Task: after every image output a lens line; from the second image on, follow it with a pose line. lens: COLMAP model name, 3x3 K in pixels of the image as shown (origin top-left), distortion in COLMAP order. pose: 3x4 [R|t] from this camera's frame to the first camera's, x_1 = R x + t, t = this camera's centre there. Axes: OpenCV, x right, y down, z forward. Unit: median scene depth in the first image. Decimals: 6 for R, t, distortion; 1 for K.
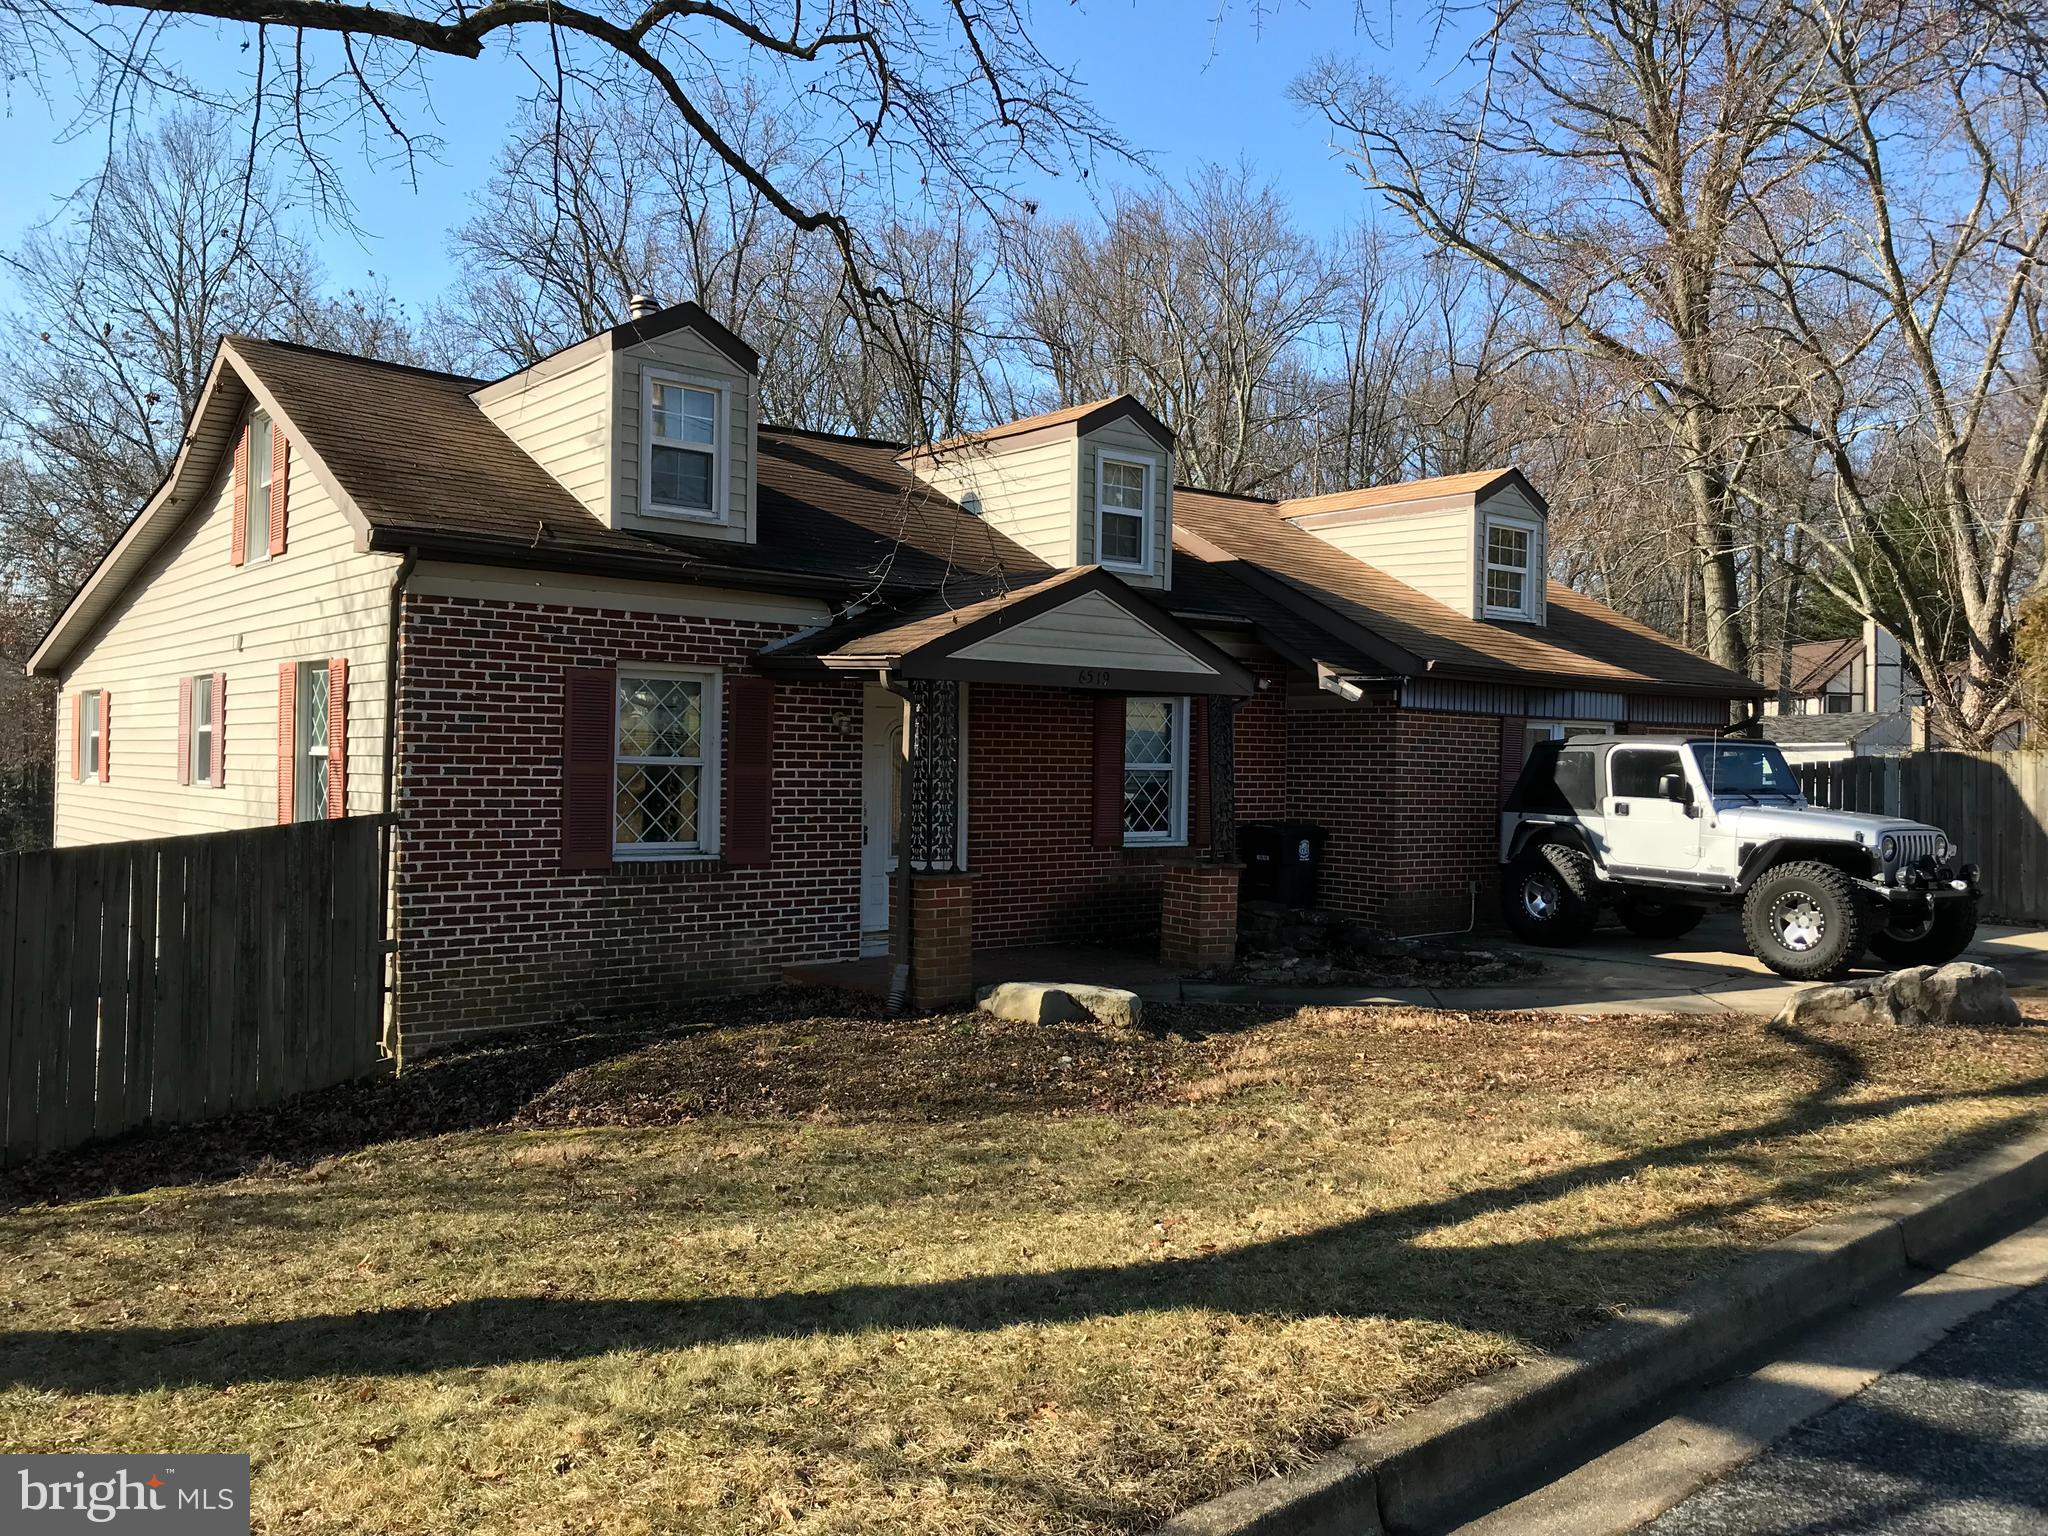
lens RADIAL K [[1617.3, 0, 979.2], [0, 1617.3, 767.0], [0, 0, 1]] dist [0.108714, -0.173734]
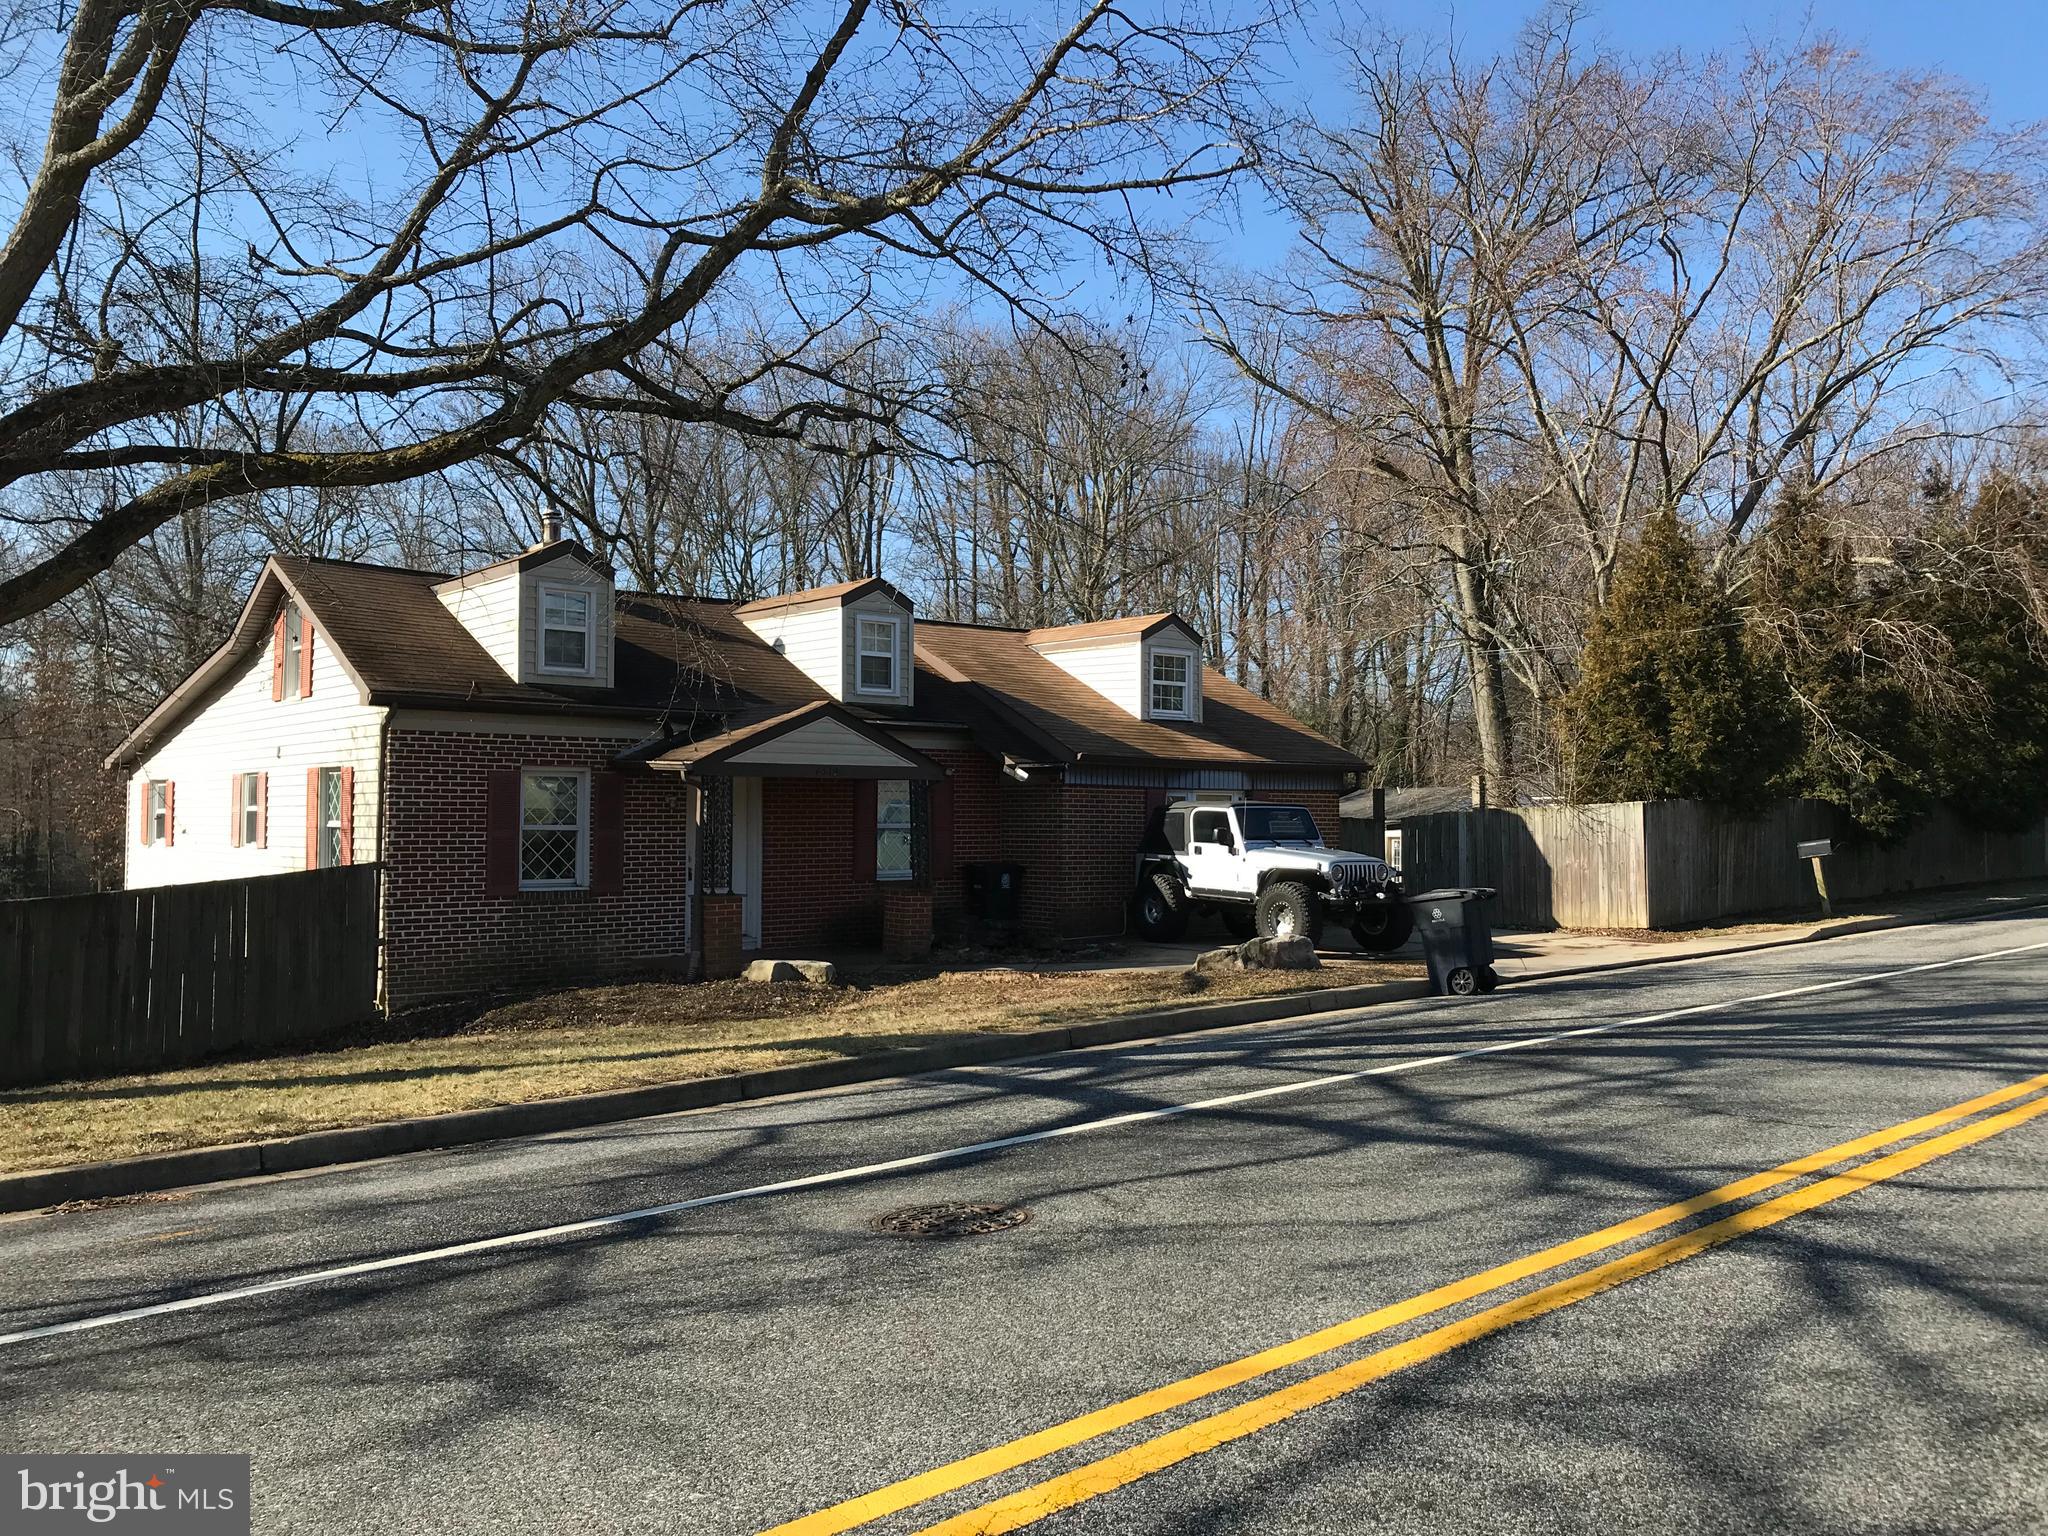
lens RADIAL K [[1643.5, 0, 1024.0], [0, 1643.5, 768.0], [0, 0, 1]] dist [0.011579, 0.001614]
pose [[0.999191, -0.011338, 0.038588, 0.196295], [0.012573, 0.999412, -0.031914, -0.004585], [-0.038203, 0.032373, 0.998745, -0.598685]]
